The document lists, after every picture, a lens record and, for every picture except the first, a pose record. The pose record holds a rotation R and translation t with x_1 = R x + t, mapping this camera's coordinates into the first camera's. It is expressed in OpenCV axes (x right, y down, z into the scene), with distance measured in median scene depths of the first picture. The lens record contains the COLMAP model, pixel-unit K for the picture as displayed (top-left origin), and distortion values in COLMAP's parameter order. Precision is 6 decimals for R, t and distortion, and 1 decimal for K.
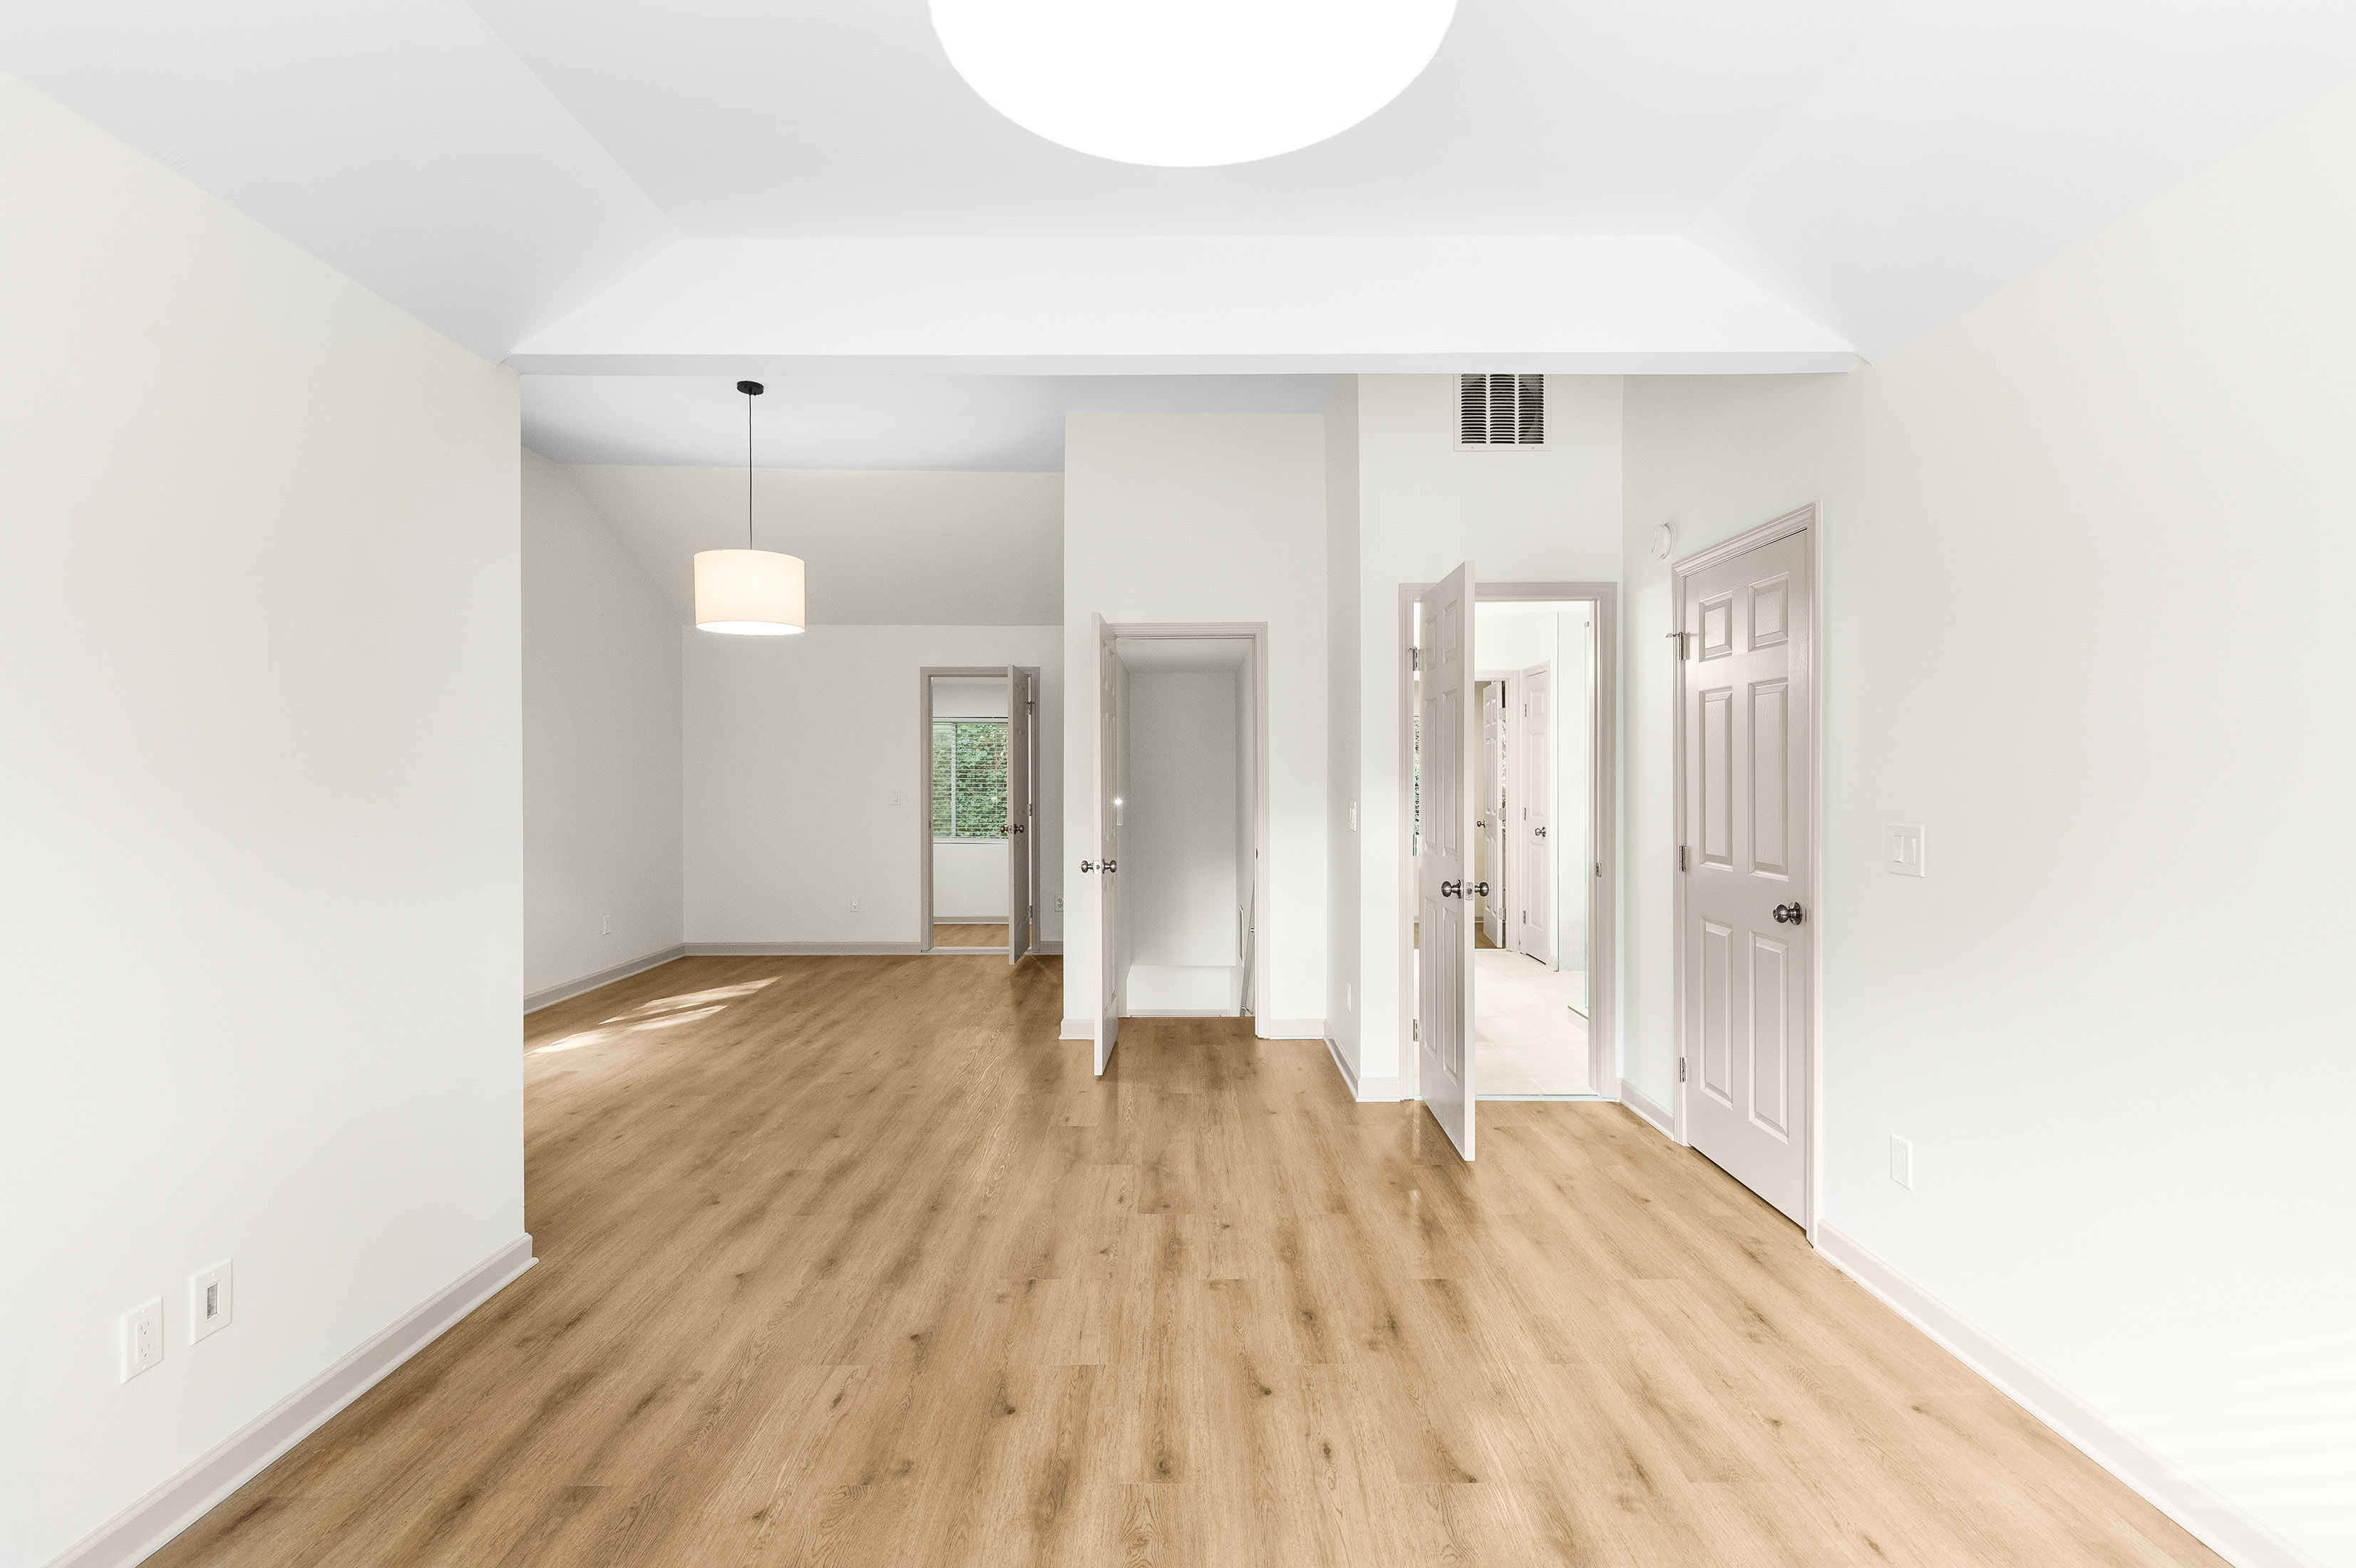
lens RADIAL K [[1066.4, 0, 1180.2], [0, 1066.4, 781.4], [0, 0, 1]] dist [0.010134, -0.003302]
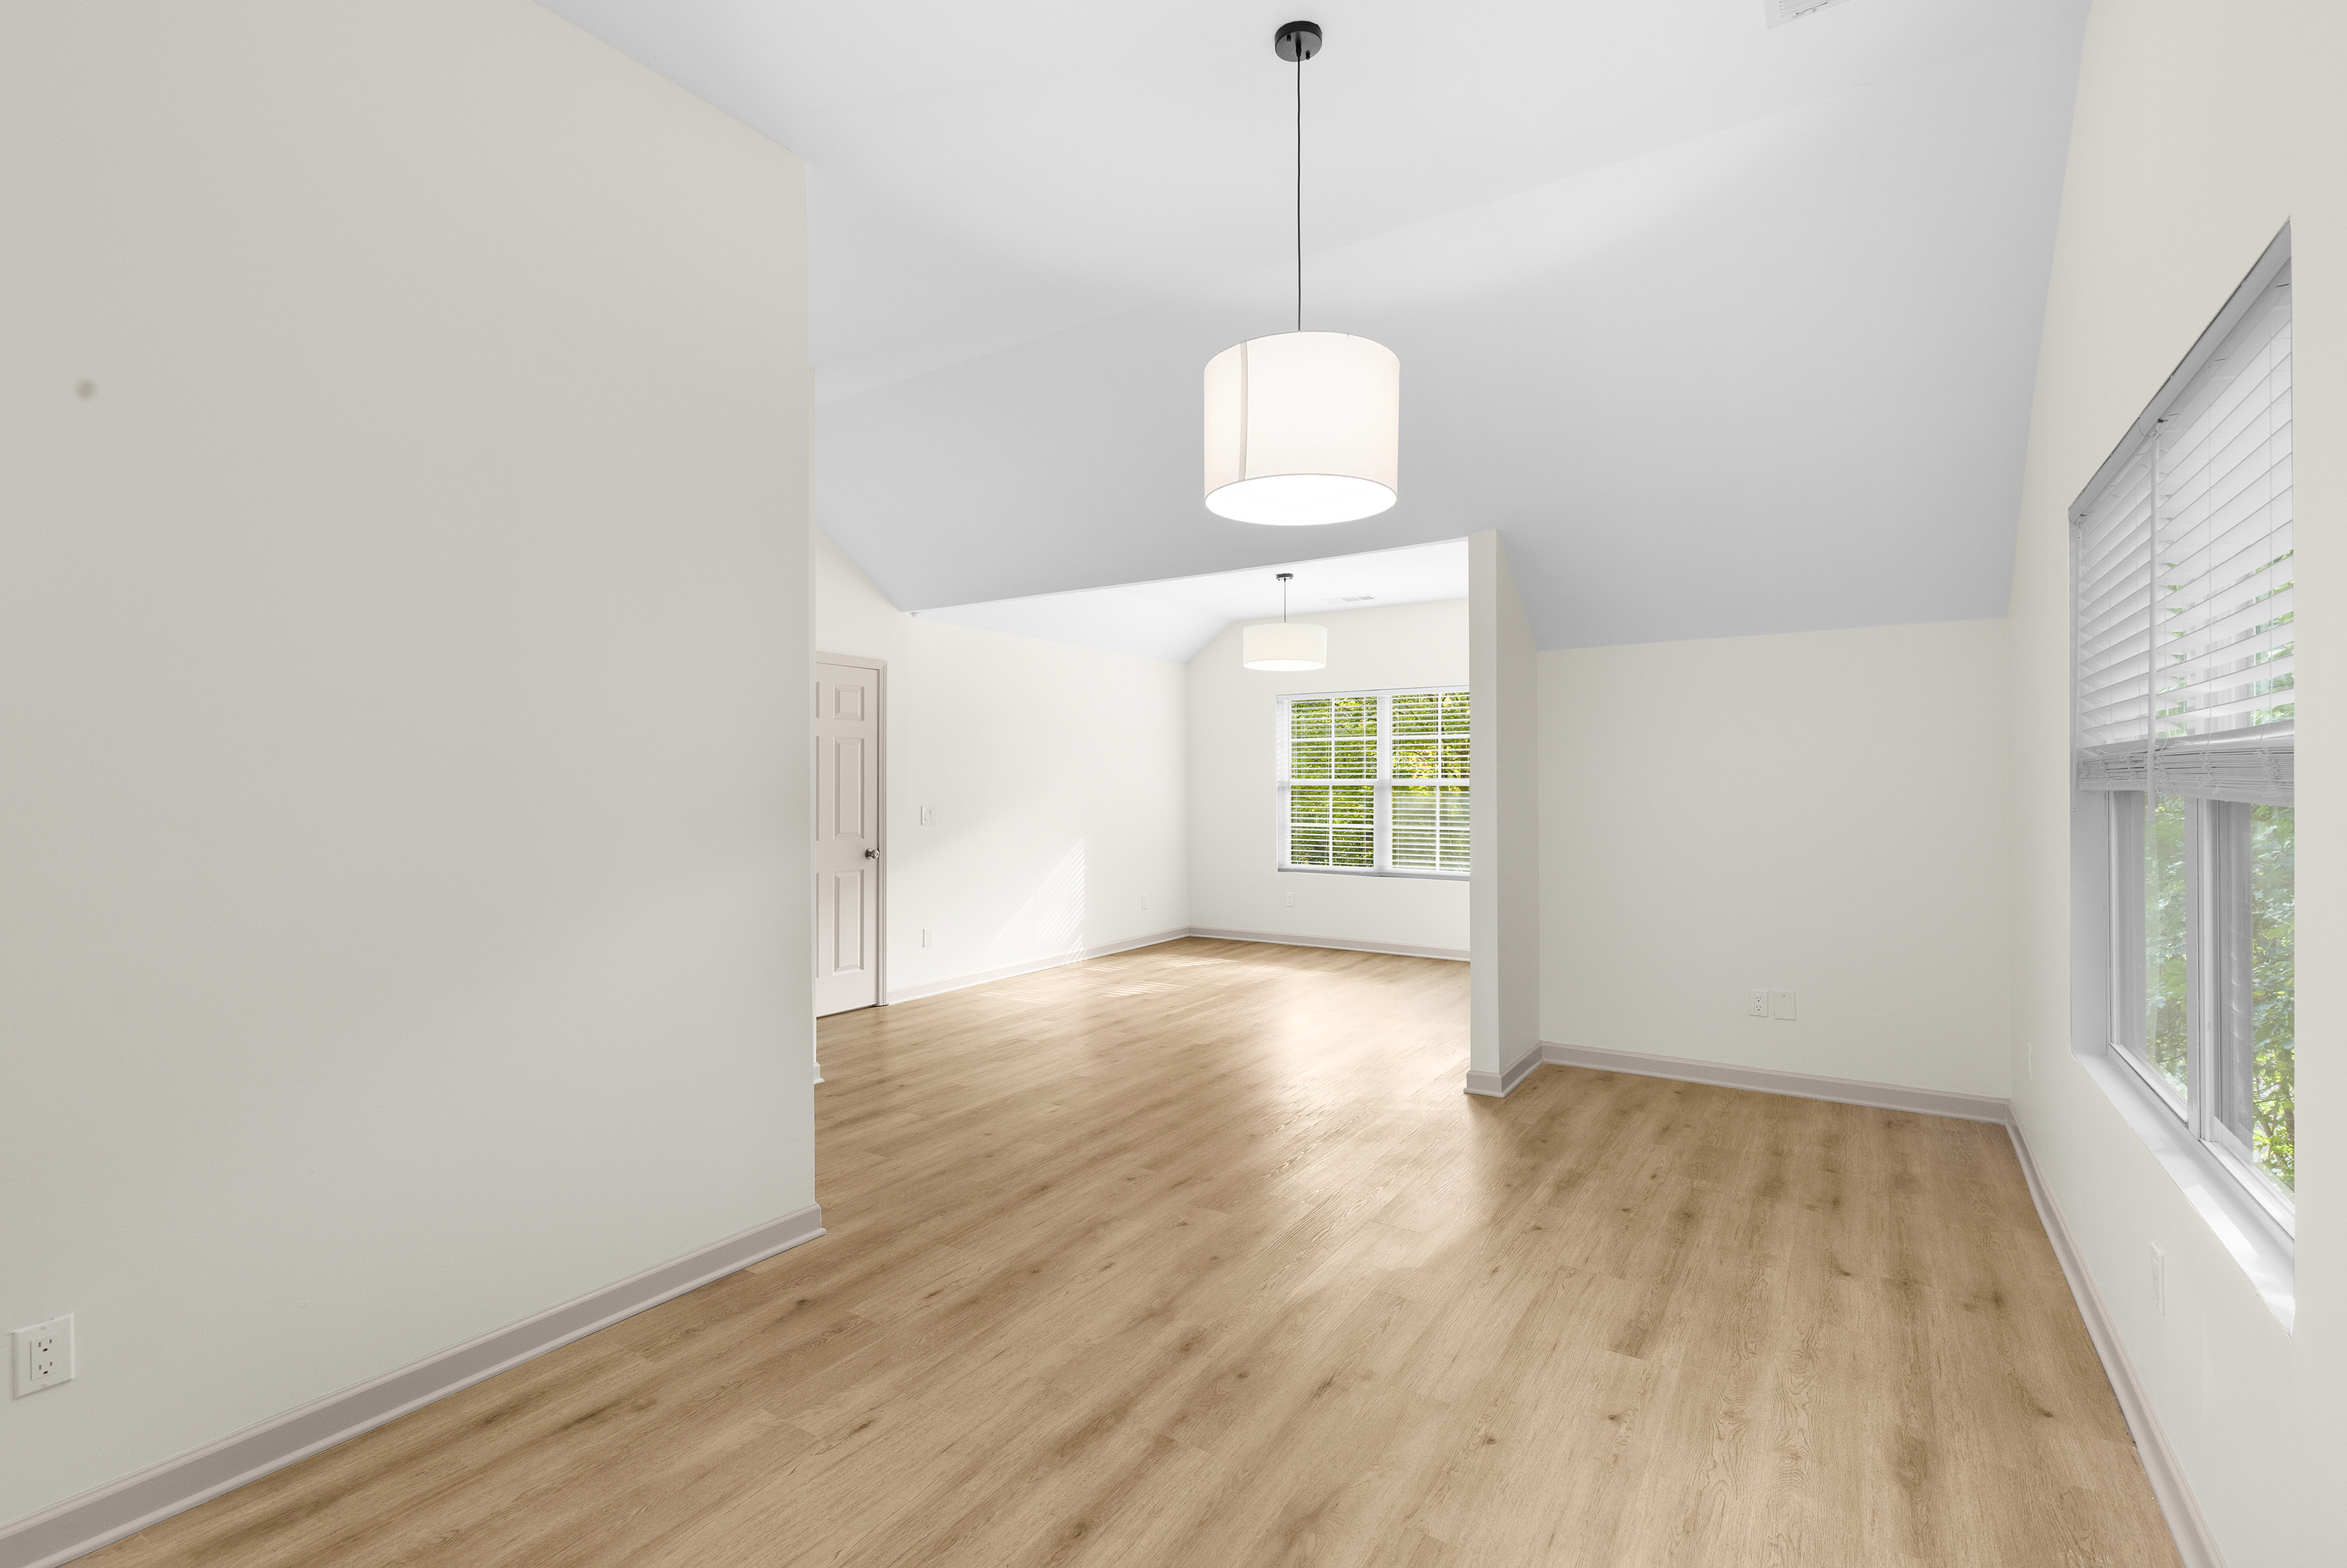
lens RADIAL K [[1062.4, 0, 1180.1], [0, 1062.4, 780.5], [0, 0, 1]] dist [0.010134, -0.003302]
pose [[-0.842770, 0.007220, 0.538226, -0.717207], [0.007741, 0.999969, -0.001294, -0.008516], [-0.538219, 0.003076, -0.842800, 1.666898]]
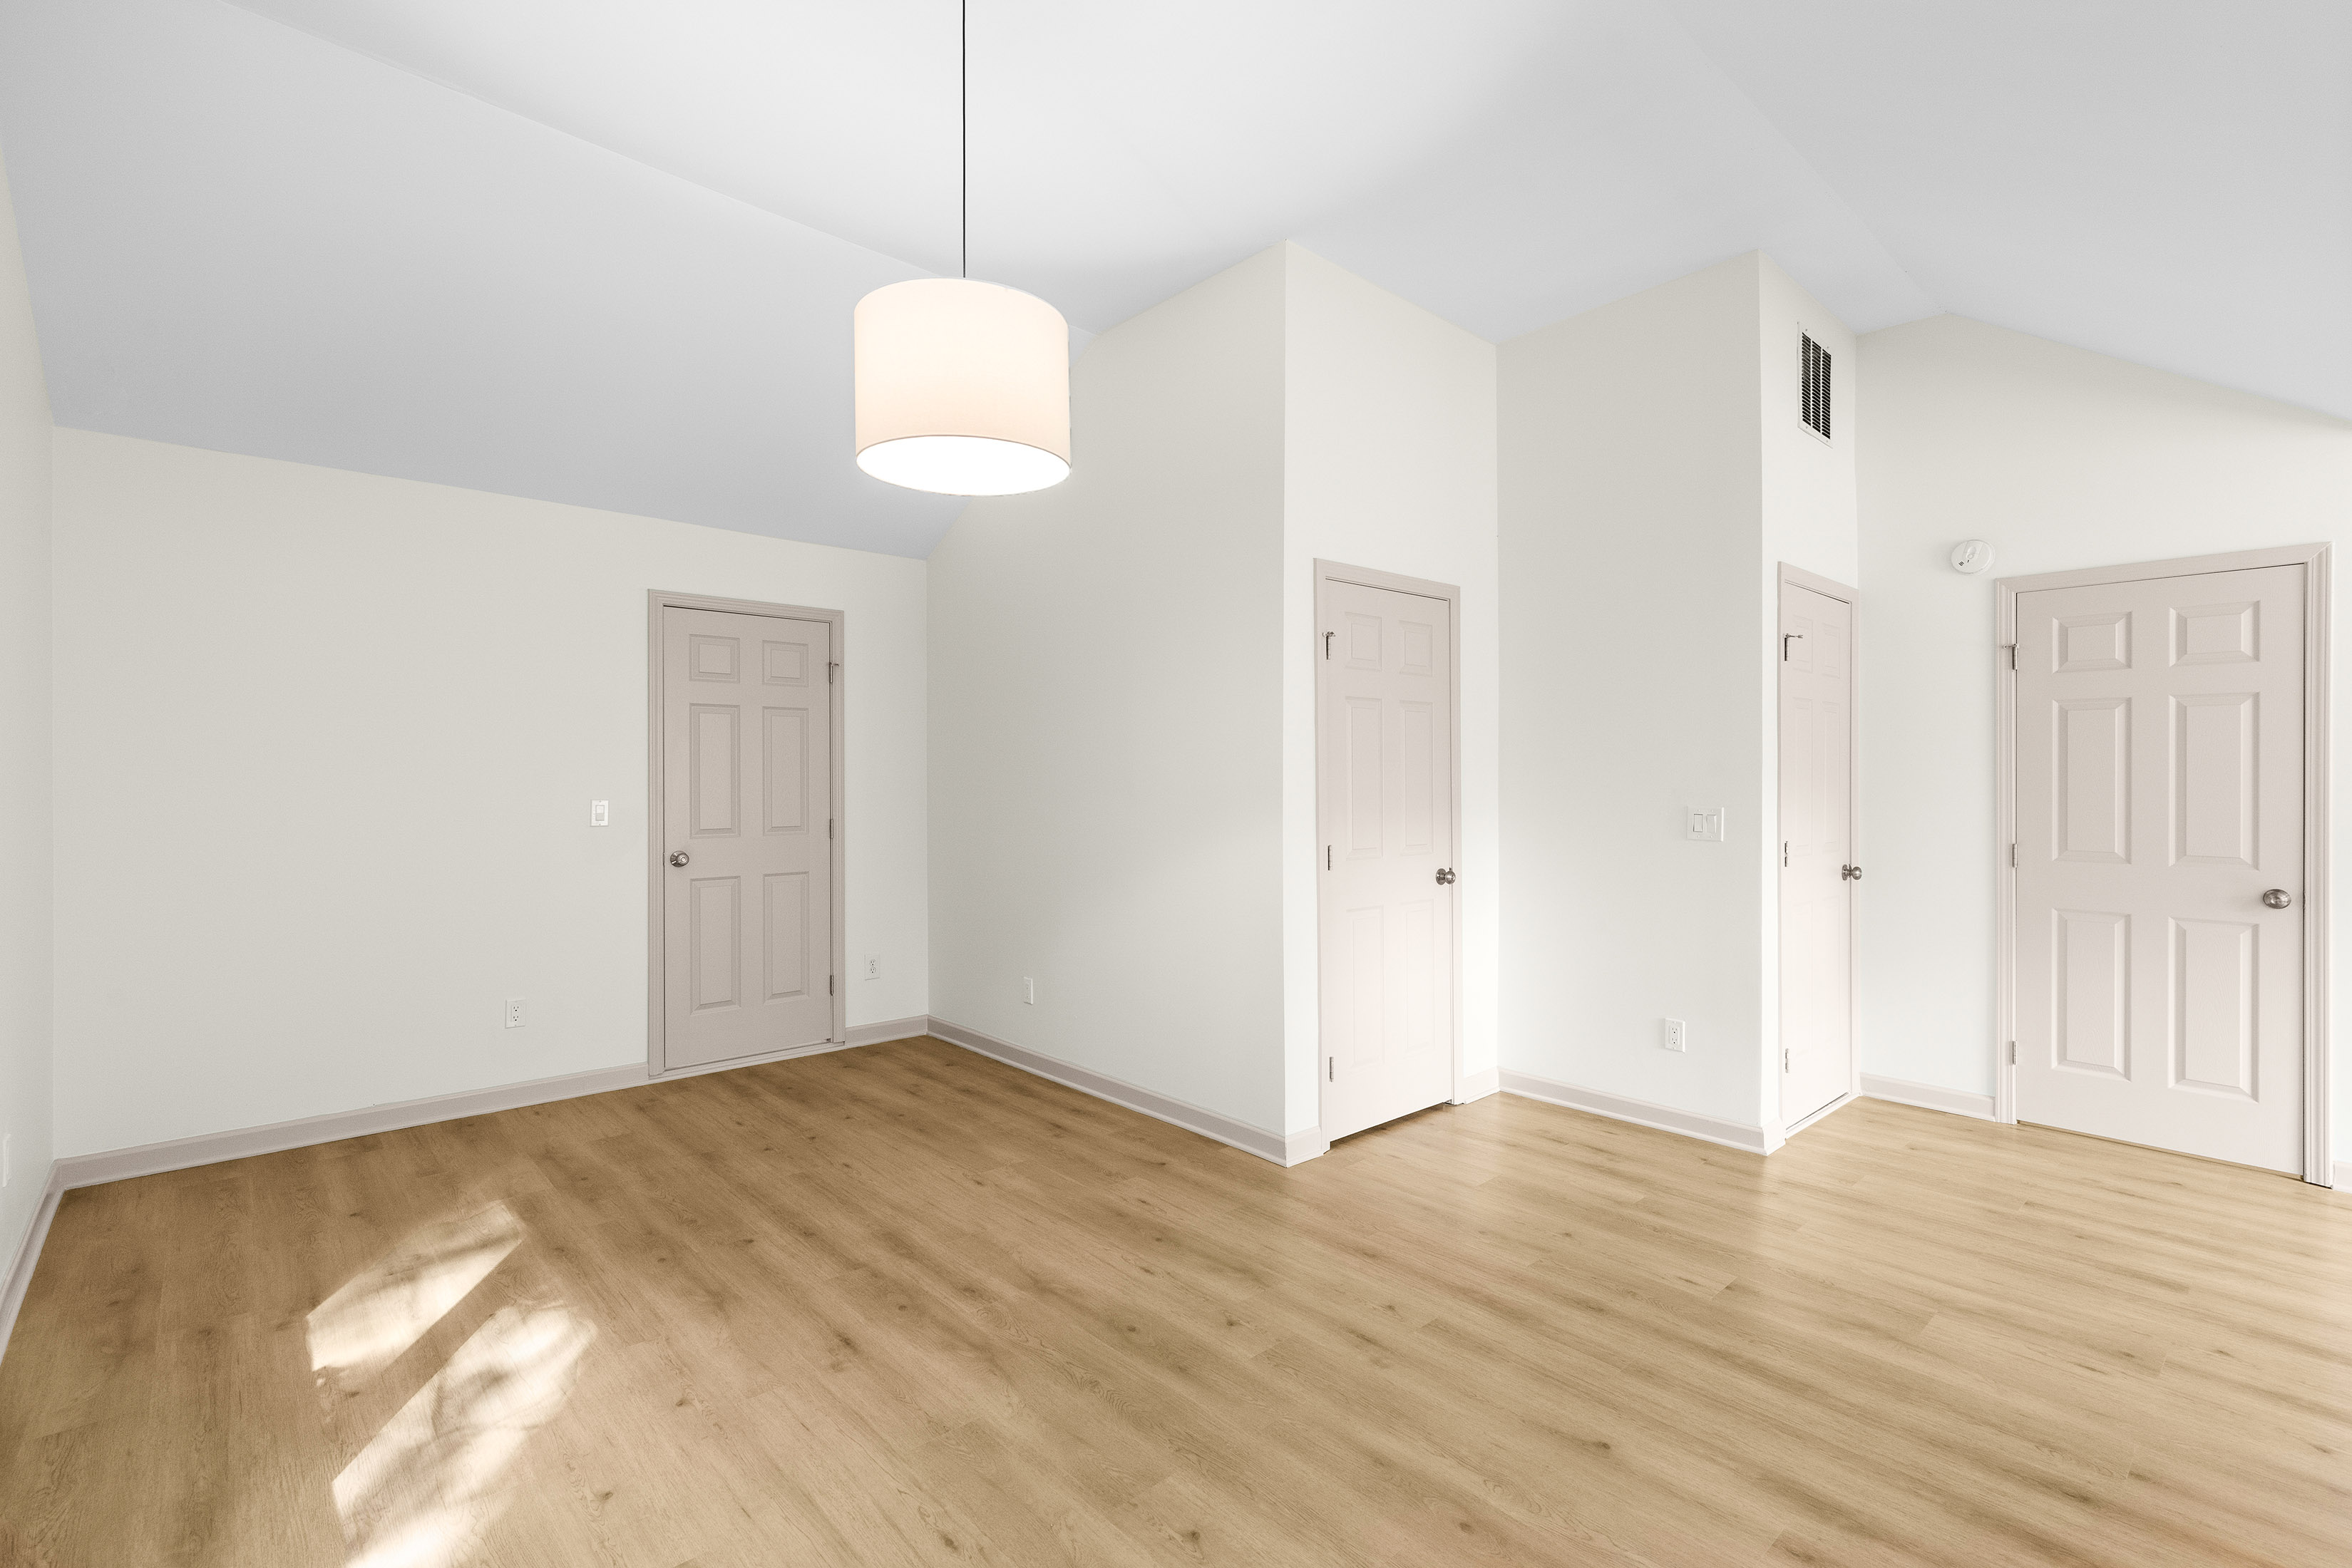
lens RADIAL K [[1064.5, 0, 1185.4], [0, 1064.5, 772.4], [0, 0, 1]] dist [0.010134, -0.003302]
pose [[0.741106, 0.006056, 0.671361, -0.738401], [0.002175, 0.999932, -0.011421, -0.001598], [-0.671385, 0.009925, 0.741042, 0.647197]]
